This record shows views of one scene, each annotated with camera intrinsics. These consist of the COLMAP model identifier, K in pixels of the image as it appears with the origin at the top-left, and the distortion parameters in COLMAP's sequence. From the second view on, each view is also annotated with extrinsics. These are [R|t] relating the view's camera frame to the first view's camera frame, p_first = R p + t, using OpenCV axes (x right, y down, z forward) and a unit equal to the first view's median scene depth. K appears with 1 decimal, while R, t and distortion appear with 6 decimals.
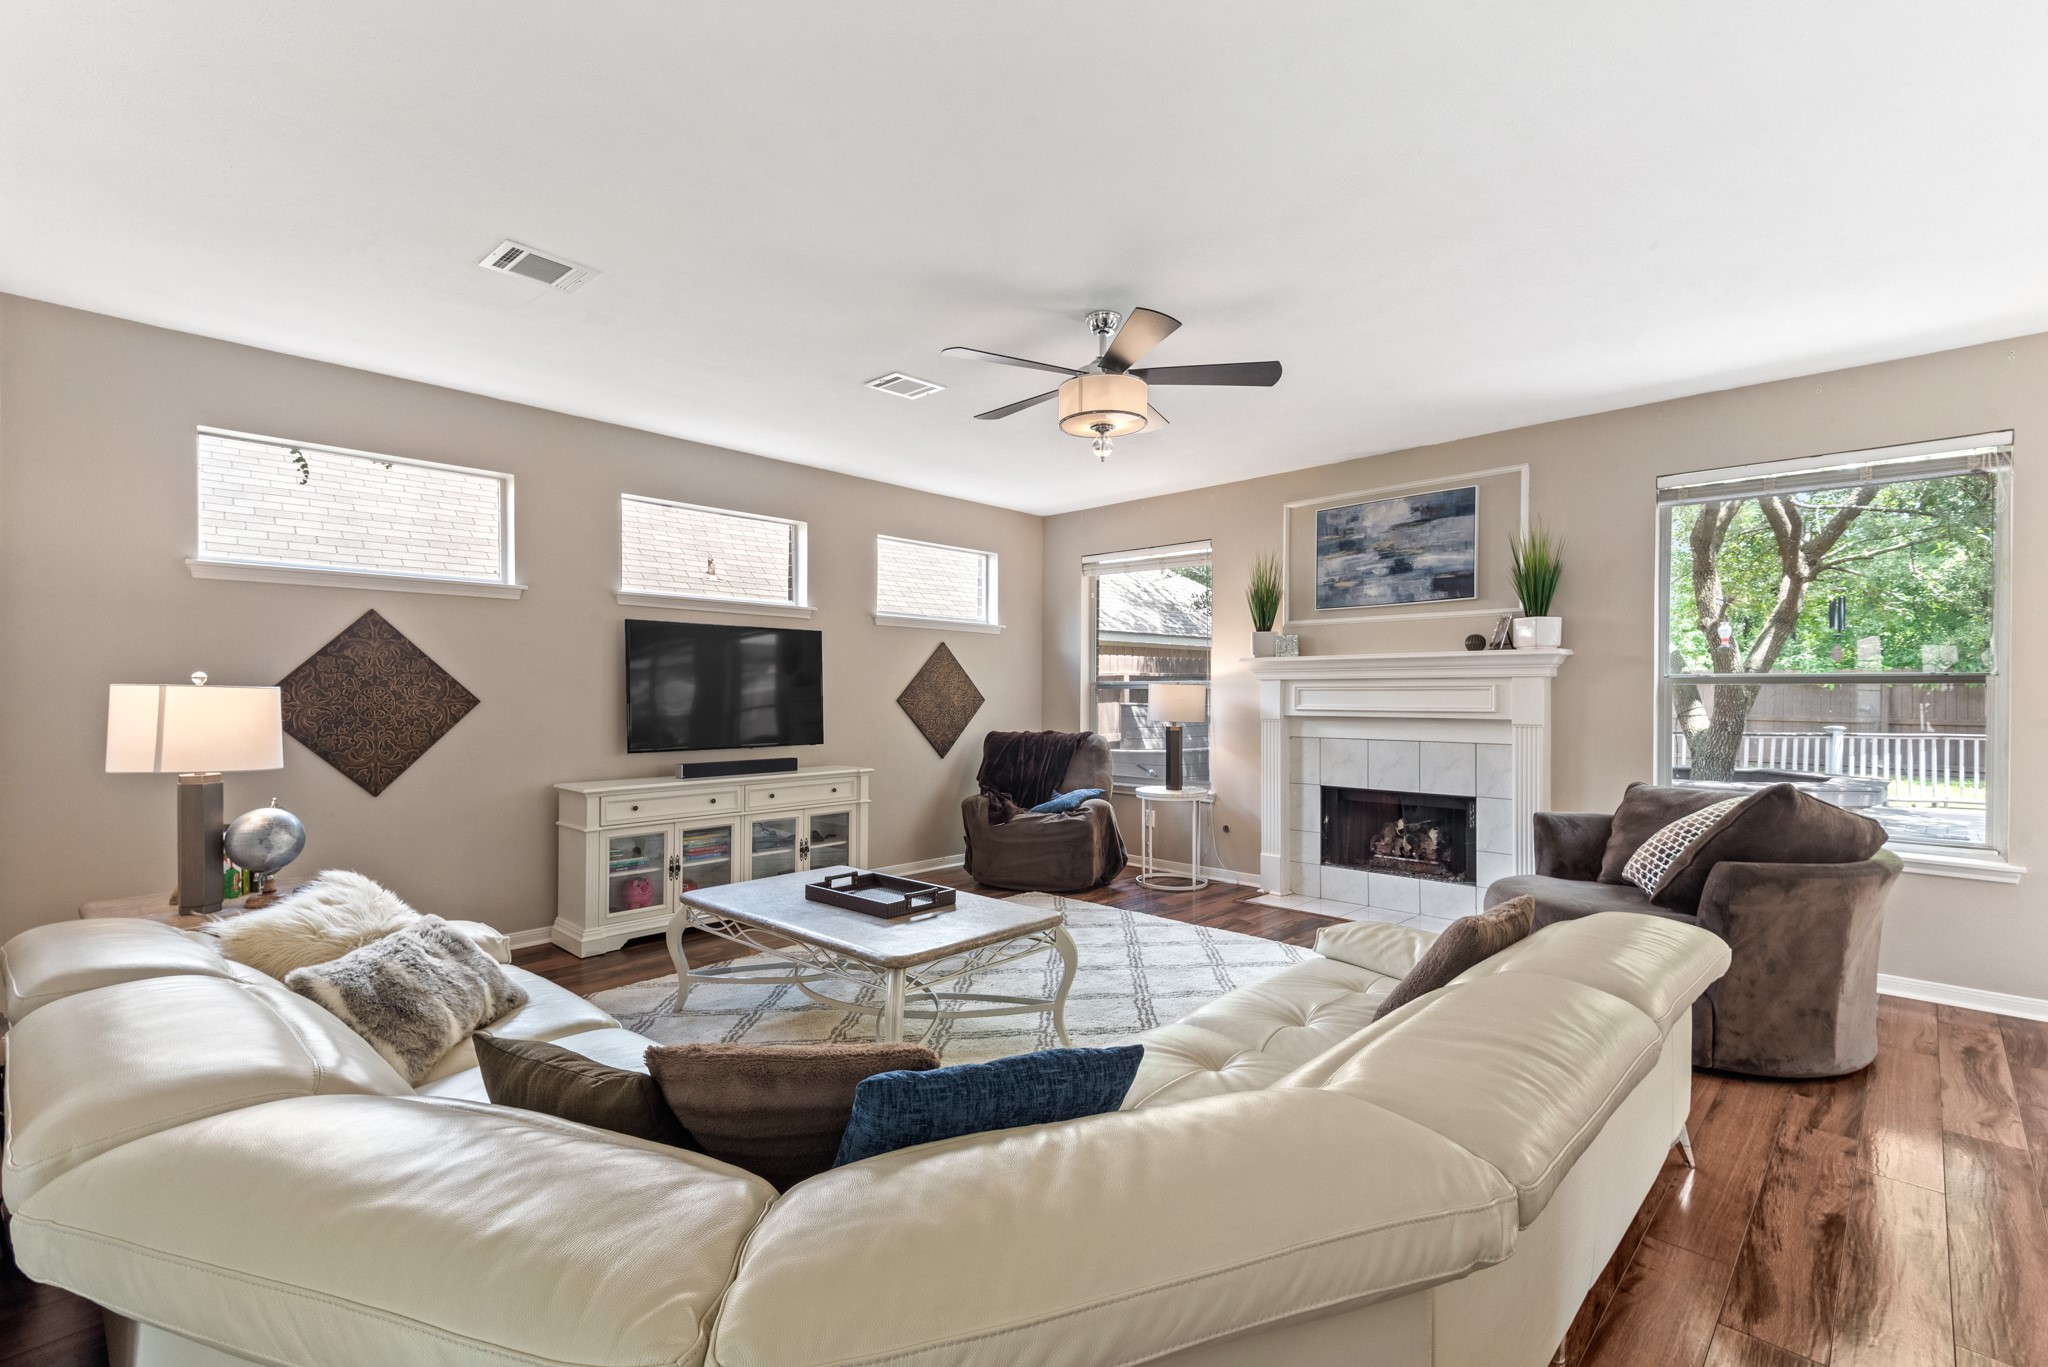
lens RADIAL K [[931.1, 0, 1030.0], [0, 931.1, 695.0], [0, 0, 1]] dist [0.014223, -0.003619]
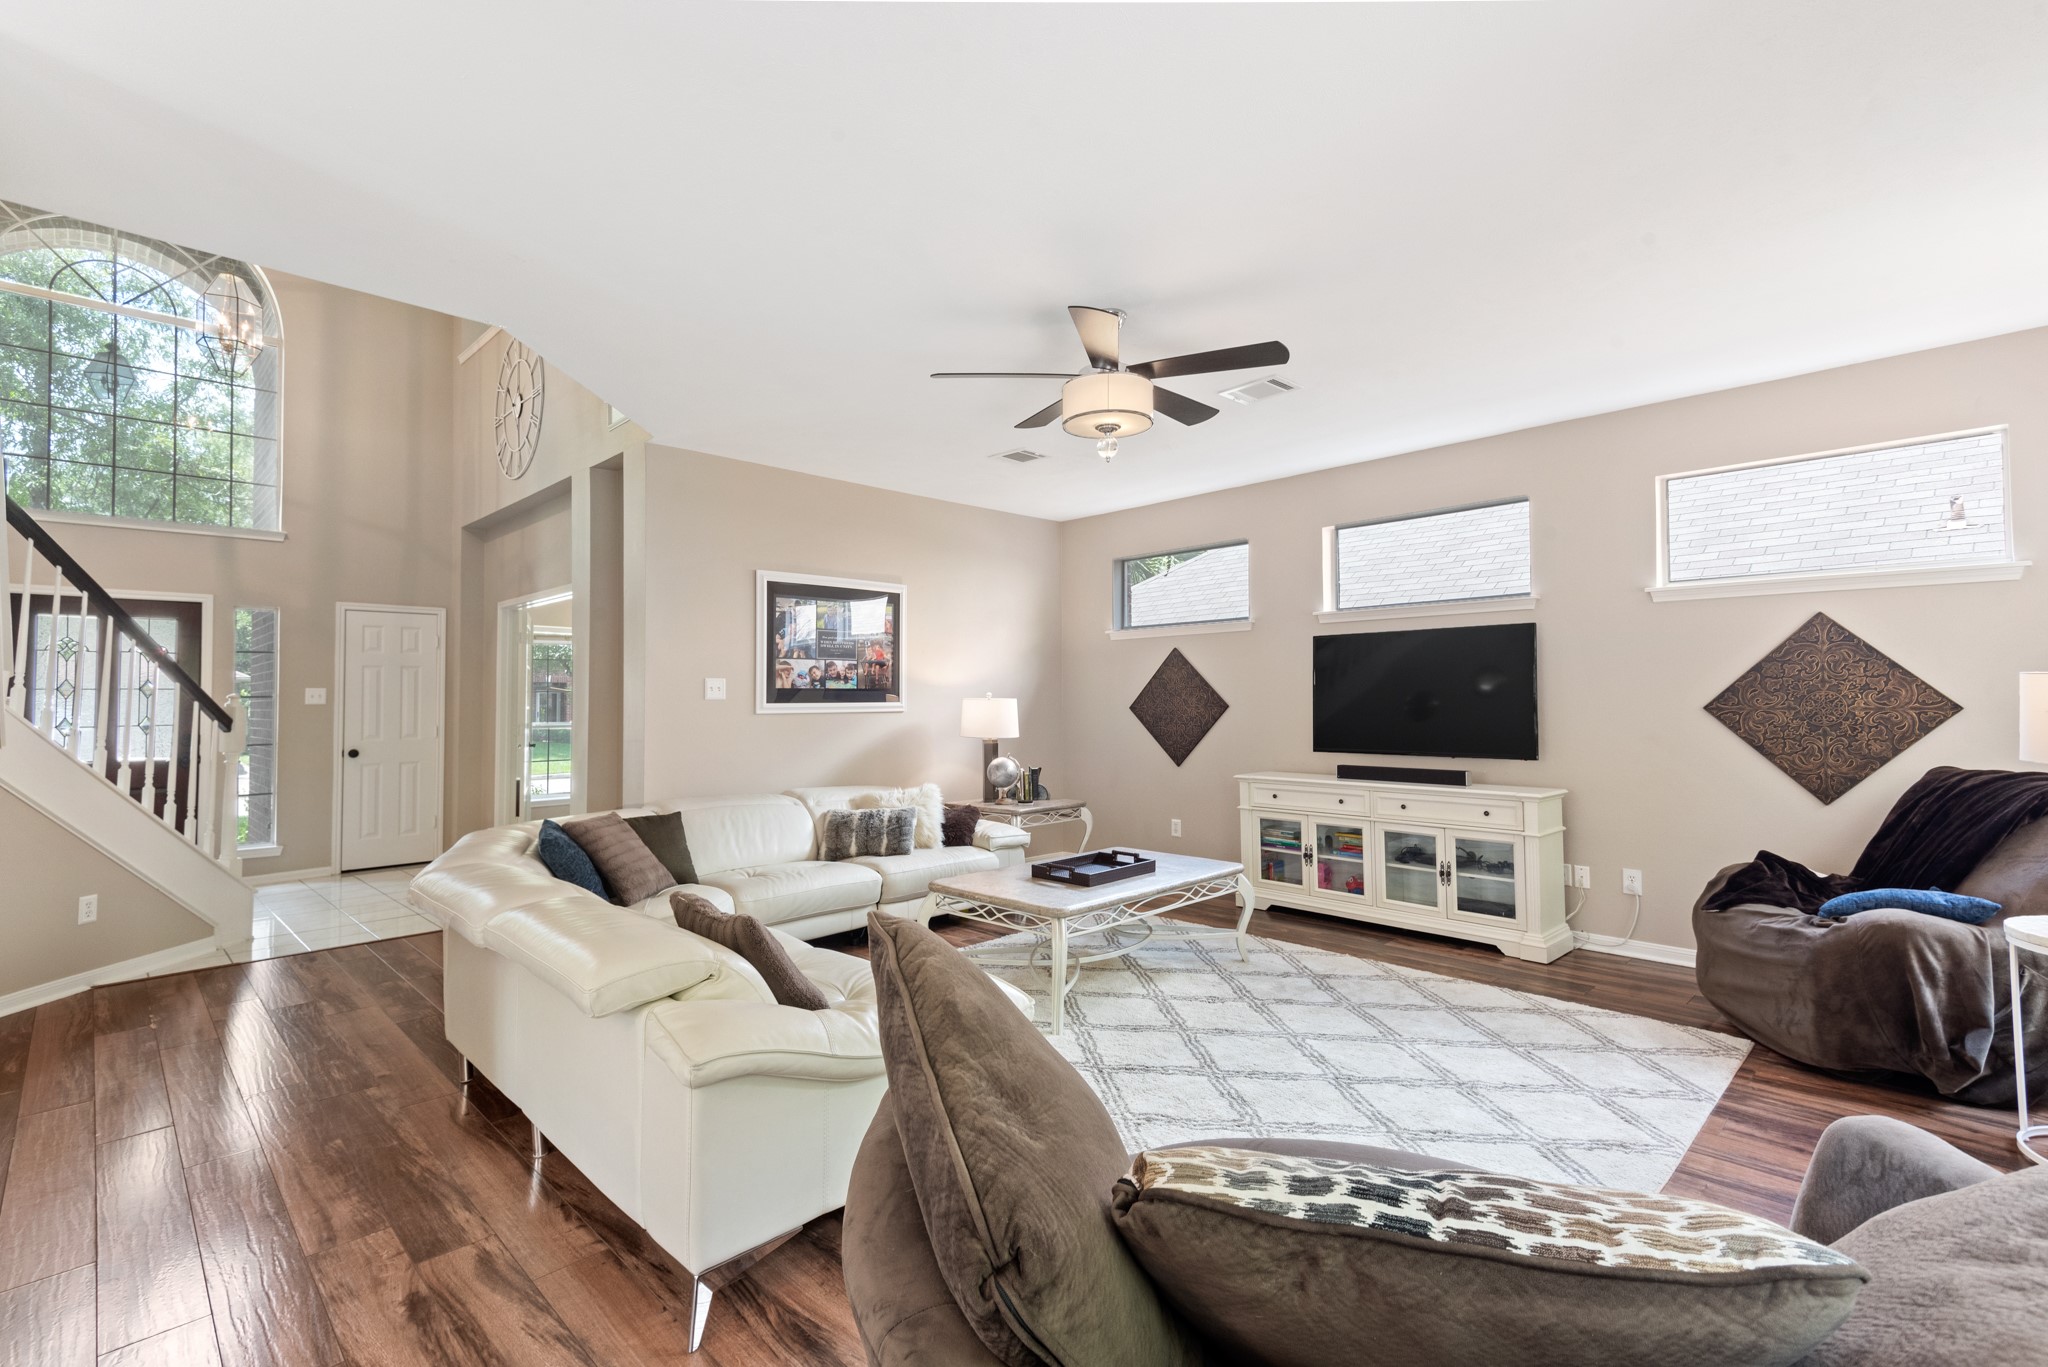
lens RADIAL K [[931.1, 0, 1004.9], [0, 931.1, 662.9], [0, 0, 1]] dist [0.014223, -0.003619]
pose [[-0.073885, -0.045851, -0.996212, 0.748212], [0.000794, 0.998940, -0.046035, 0.004899], [0.997266, -0.004193, -0.073770, 0.692818]]
